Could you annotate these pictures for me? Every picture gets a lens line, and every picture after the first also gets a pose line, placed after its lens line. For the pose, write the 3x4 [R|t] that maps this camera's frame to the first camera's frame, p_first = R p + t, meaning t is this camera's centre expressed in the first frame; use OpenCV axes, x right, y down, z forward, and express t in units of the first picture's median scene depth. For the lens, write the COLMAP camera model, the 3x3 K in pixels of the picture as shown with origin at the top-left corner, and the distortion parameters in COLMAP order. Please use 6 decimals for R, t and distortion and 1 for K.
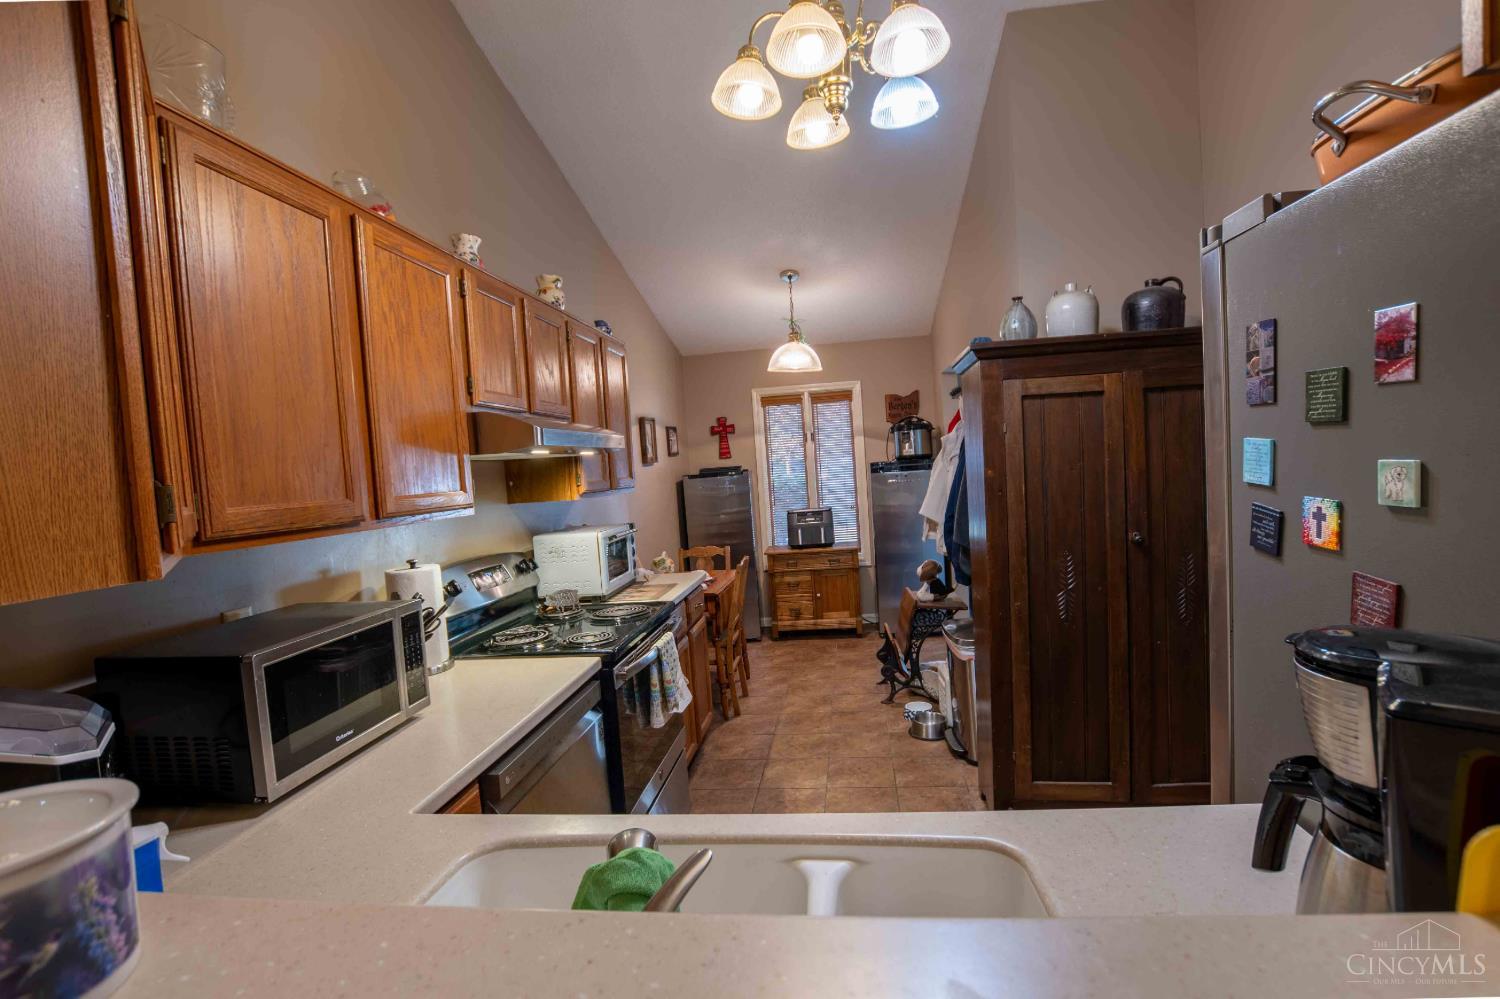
lens RADIAL K [[681.0, 0, 750.0], [0, 681.0, 499.5], [0, 0, 1]] dist [0.000449, 0.000297]
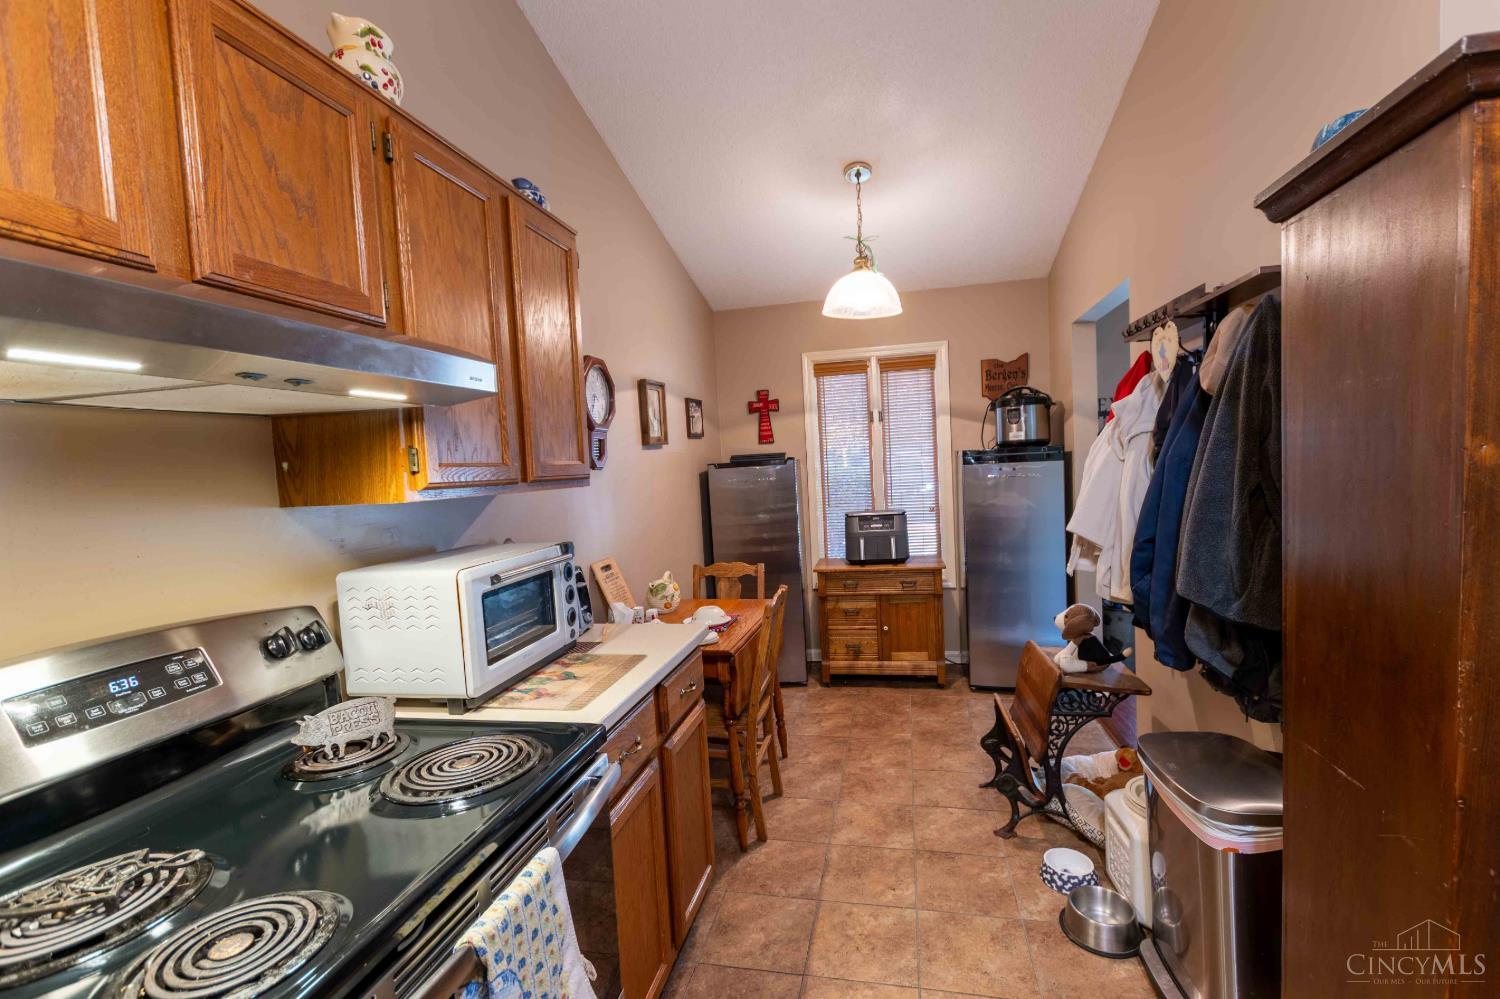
lens RADIAL K [[651.2, 0, 751.8], [0, 651.2, 504.4], [0, 0, 1]] dist [0.003064, 0.000416]
pose [[0.996398, 0.020715, -0.082232, 0.011167], [-0.019085, 0.999606, 0.020559, -0.006144], [0.082625, -0.018915, 0.996401, 0.288809]]
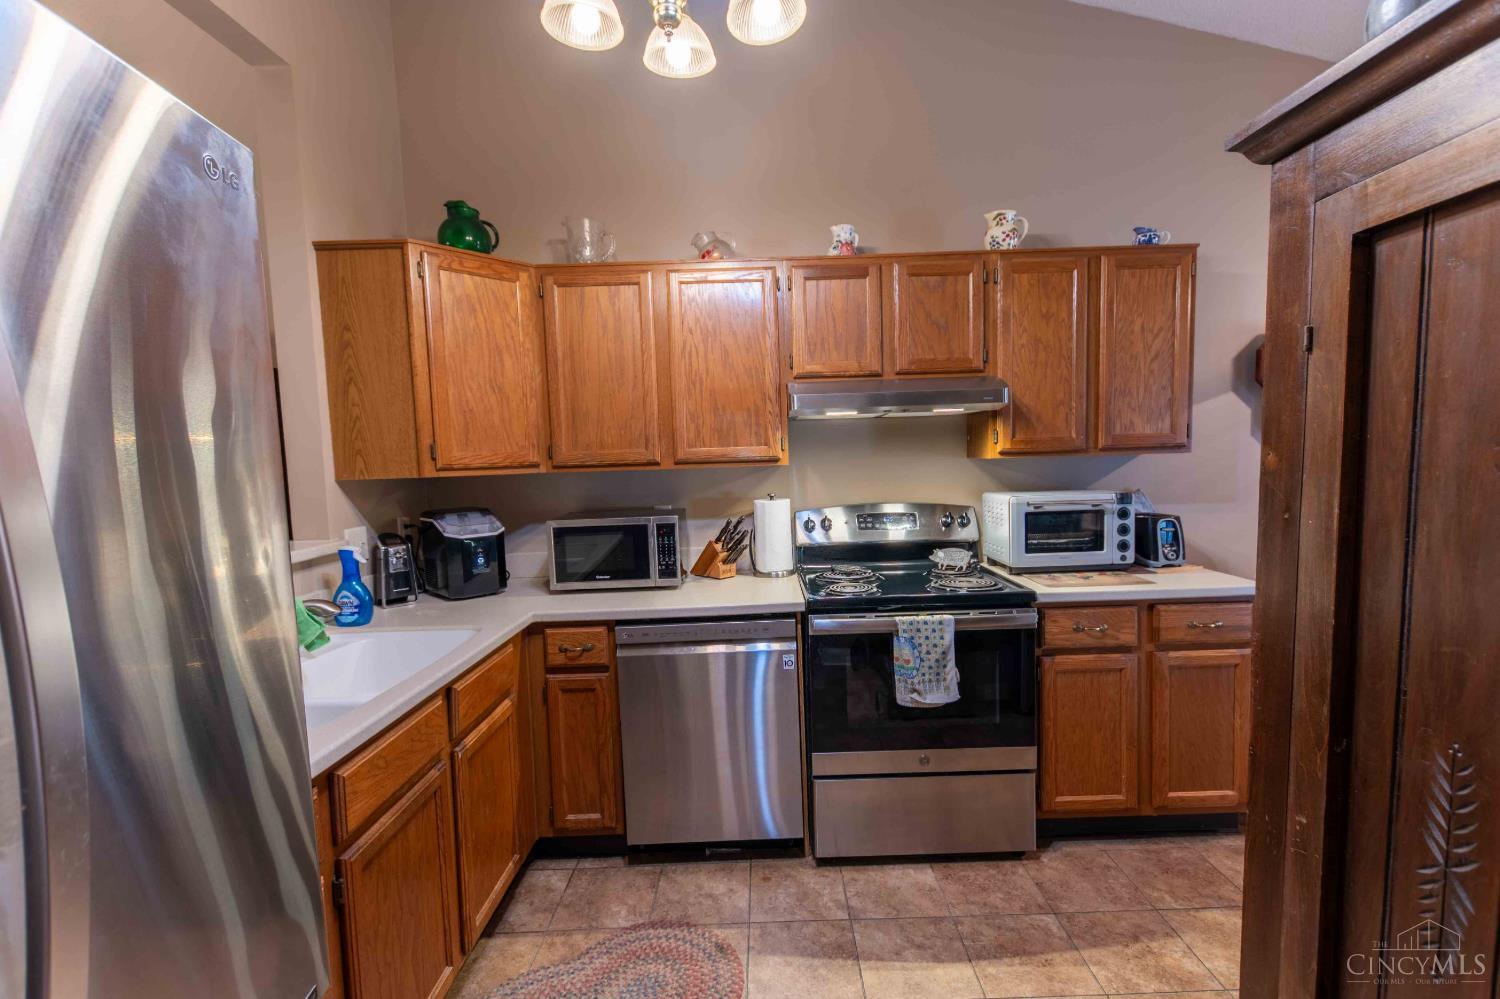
lens RADIAL K [[651.2, 0, 751.8], [0, 651.2, 504.4], [0, 0, 1]] dist [0.003064, 0.000416]
pose [[0.138499, 0.136289, -0.980940, 0.290129], [-0.025930, 0.990645, 0.133976, -0.024039], [0.990023, 0.006881, 0.140738, 0.281489]]
